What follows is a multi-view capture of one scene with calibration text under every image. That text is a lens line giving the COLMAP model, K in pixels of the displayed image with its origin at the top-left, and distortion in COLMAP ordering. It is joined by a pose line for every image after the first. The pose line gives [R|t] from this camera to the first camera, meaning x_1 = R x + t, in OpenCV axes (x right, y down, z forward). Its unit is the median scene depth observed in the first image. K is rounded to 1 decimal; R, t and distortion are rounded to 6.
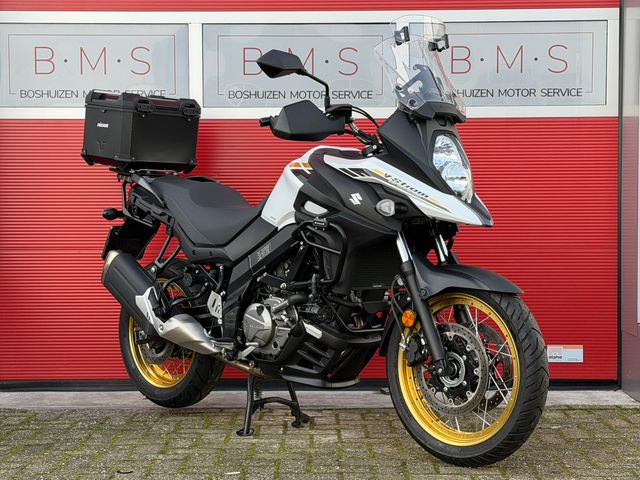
lens RADIAL K [[1282.1, 0, 320.8], [0, 1282.1, 246.6], [0, 0, 1]] dist [0.145591, 0.000000]
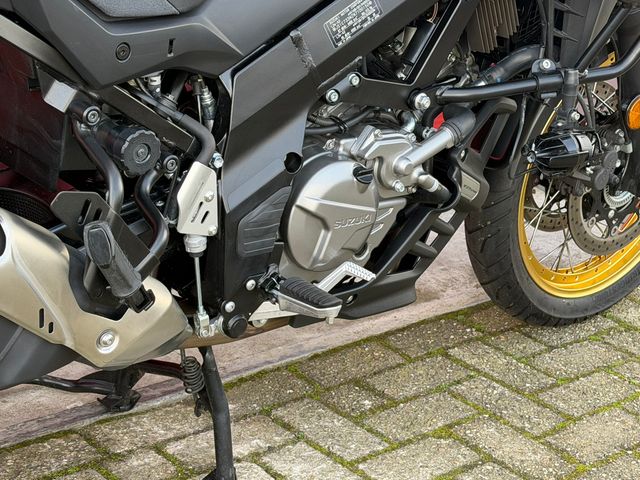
lens RADIAL K [[1282.1, 0, 320.7], [0, 1282.1, 246.3], [0, 0, 1]] dist [0.145591, 0.000000]
pose [[0.070596, -0.375171, 0.924263, -0.399185], [-0.089238, 0.920485, 0.380453, -0.072302], [-0.993505, -0.109338, 0.031503, 1.003235]]
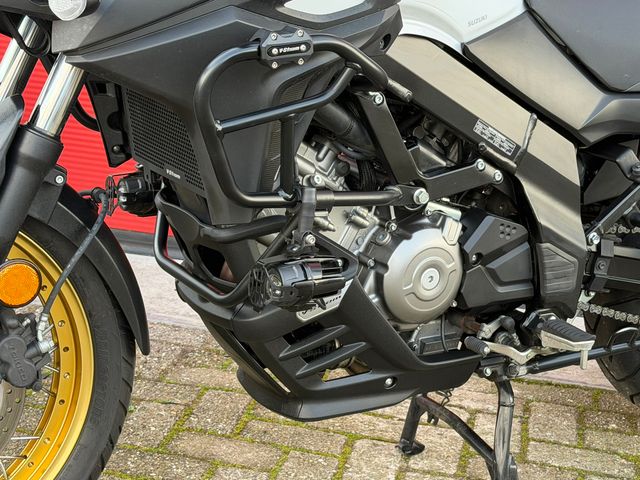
lens RADIAL K [[1301.3, 0, 330.2], [0, 1301.3, 256.9], [0, 0, 1]] dist [0.145873, 0.000000]
pose [[0.979073, 0.132369, -0.154576, 0.009554], [-0.088915, 0.961464, 0.260158, -0.052370], [0.183056, -0.240969, 0.953113, 0.608719]]
